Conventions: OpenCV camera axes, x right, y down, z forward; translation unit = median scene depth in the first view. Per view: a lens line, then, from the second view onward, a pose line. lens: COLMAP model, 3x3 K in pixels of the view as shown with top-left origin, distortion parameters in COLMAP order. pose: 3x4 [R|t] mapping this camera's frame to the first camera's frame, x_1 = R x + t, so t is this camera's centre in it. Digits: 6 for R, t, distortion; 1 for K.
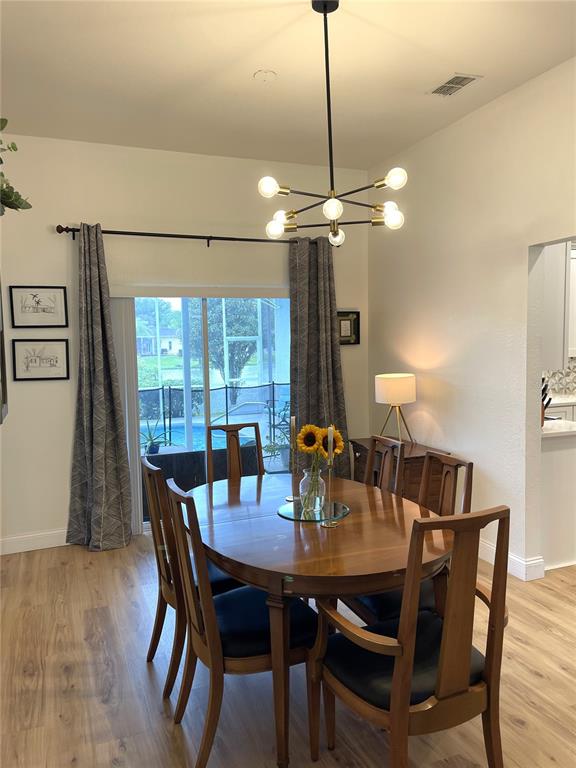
lens RADIAL K [[575.8, 0, 285.7], [0, 575.8, 384.6], [0, 0, 1]] dist [0.068478, -0.092095]
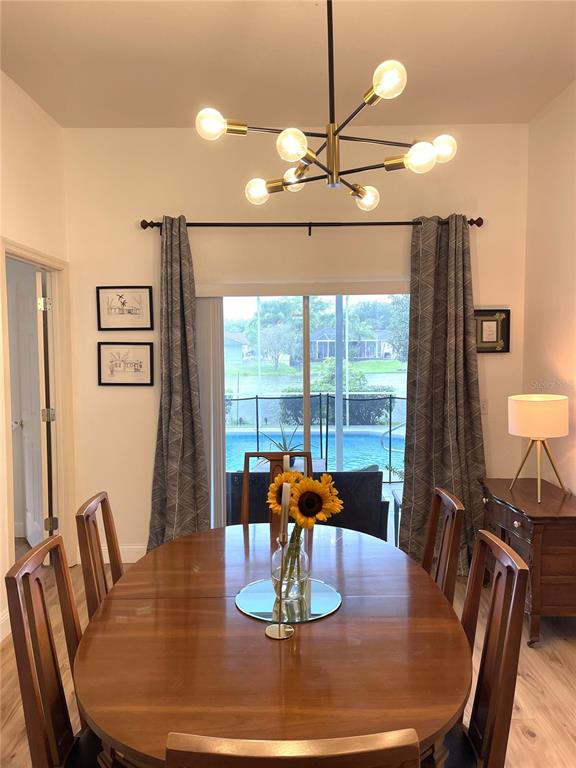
lens RADIAL K [[575.8, 0, 292.8], [0, 575.8, 381.9], [0, 0, 1]] dist [0.068478, -0.092095]
pose [[0.925854, 0.035955, -0.376166, 0.181998], [-0.039986, 0.999196, -0.002911, -0.021054], [0.375759, 0.017737, 0.926548, 0.222741]]
